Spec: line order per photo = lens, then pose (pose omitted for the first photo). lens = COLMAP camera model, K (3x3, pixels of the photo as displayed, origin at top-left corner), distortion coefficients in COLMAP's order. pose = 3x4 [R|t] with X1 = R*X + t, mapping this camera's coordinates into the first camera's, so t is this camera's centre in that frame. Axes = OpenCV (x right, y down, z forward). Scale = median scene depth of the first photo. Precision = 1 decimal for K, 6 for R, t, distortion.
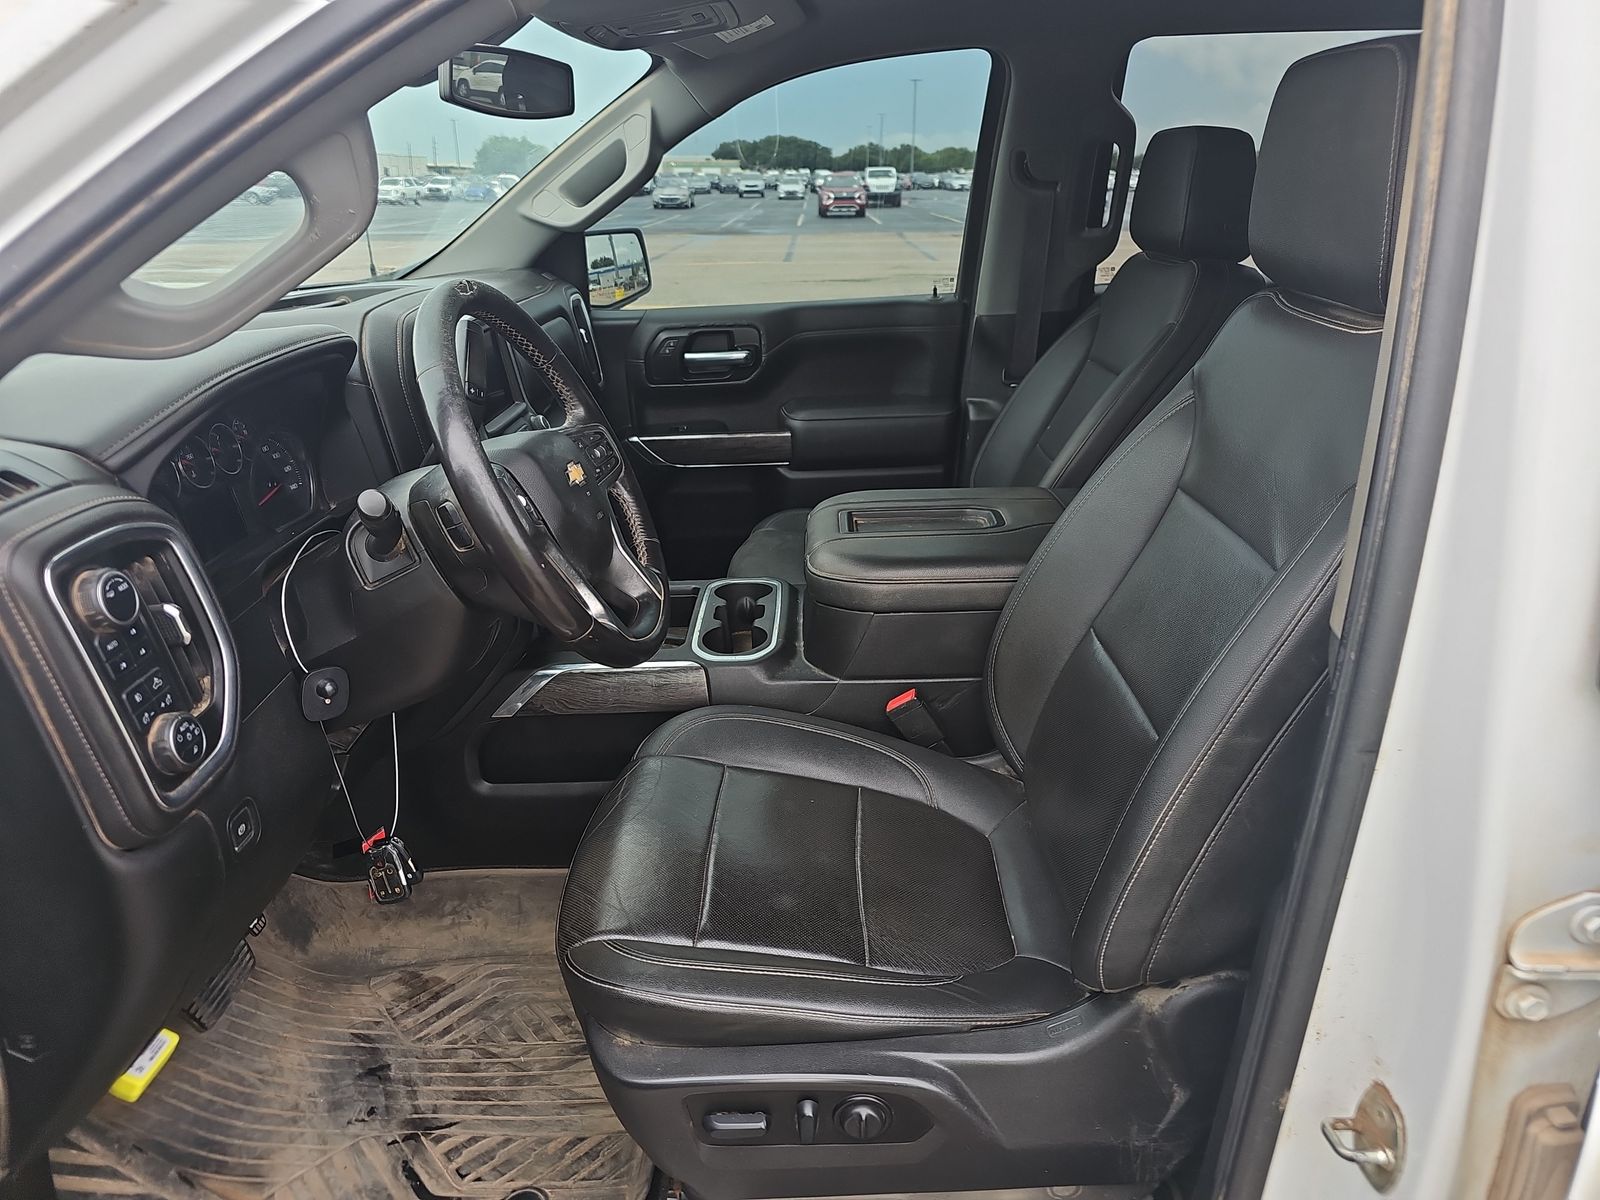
lens RADIAL K [[1067.7, 0, 789.2], [0, 1067.7, 602.5], [0, 0, 1]] dist [0.031802, -0.021077]
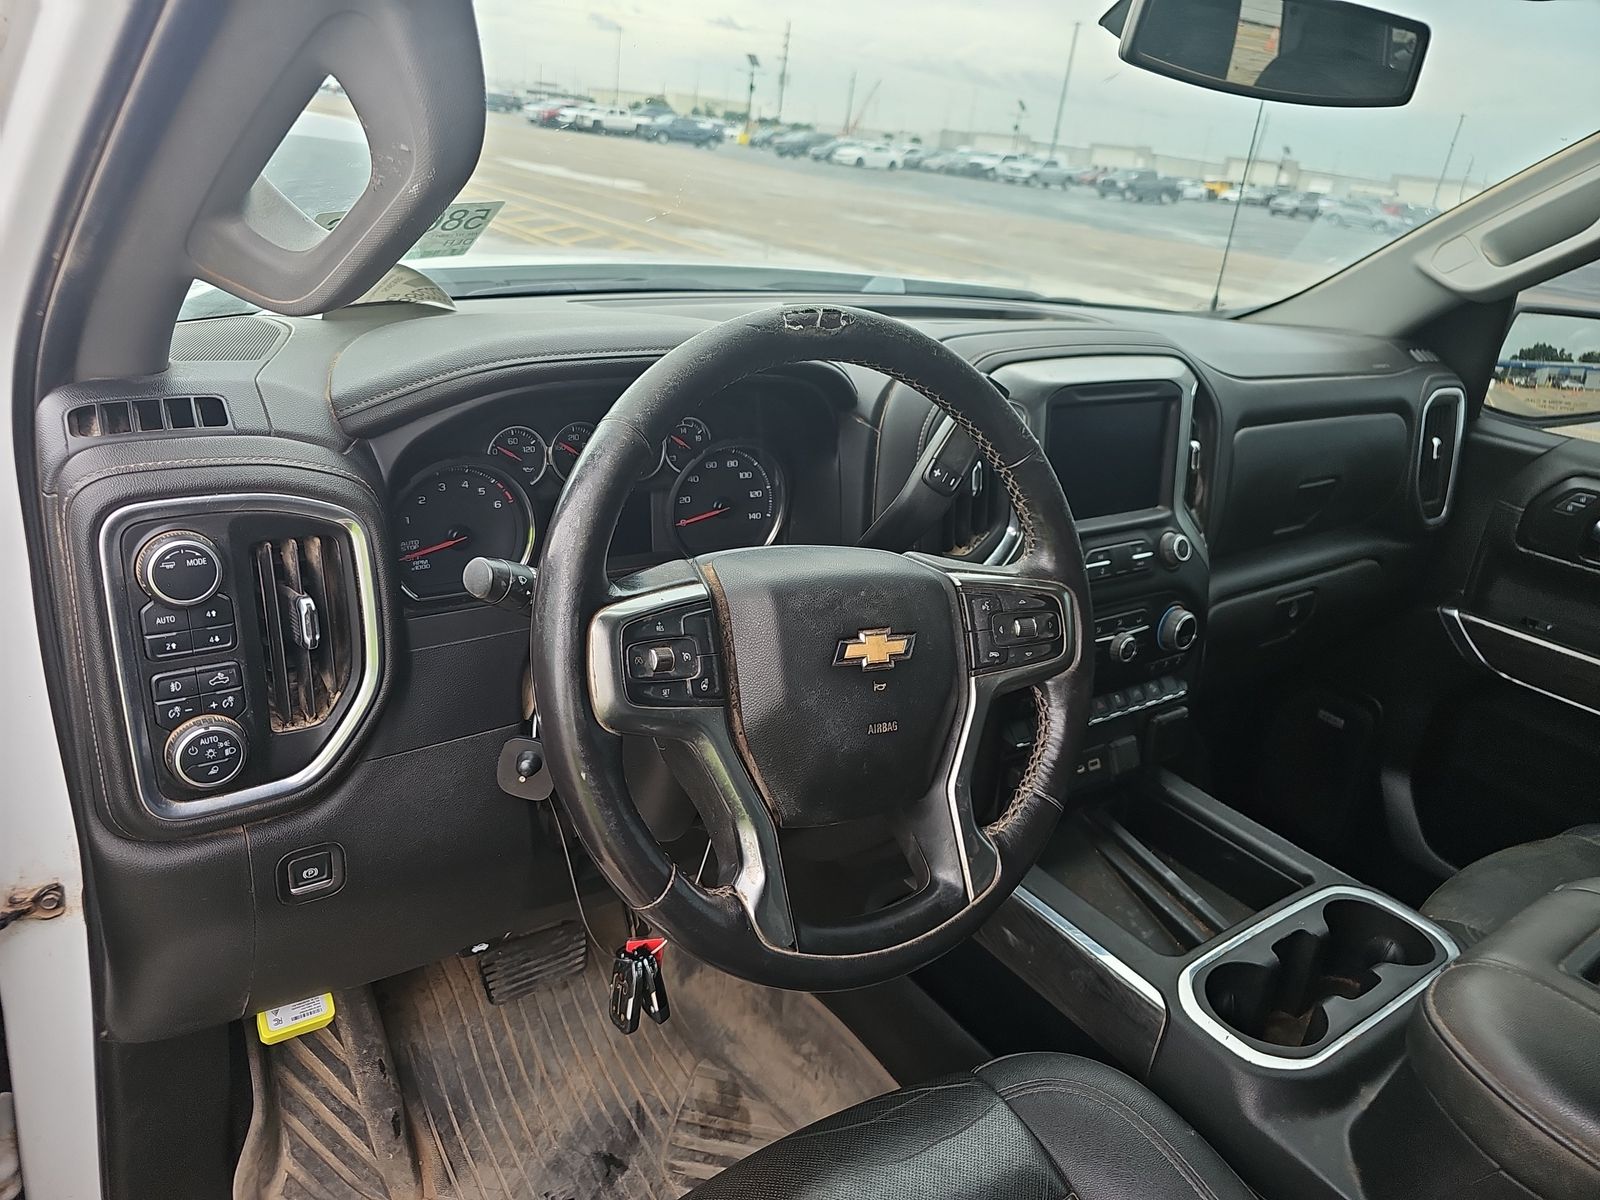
lens RADIAL K [[1067.7, 0, 776.8], [0, 1067.7, 591.8], [0, 0, 1]] dist [0.031802, -0.021077]
pose [[0.585178, 0.379815, -0.716455, 0.147462], [-0.399766, 0.903821, 0.152627, -0.175074], [0.705517, 0.197100, 0.680733, 0.437191]]
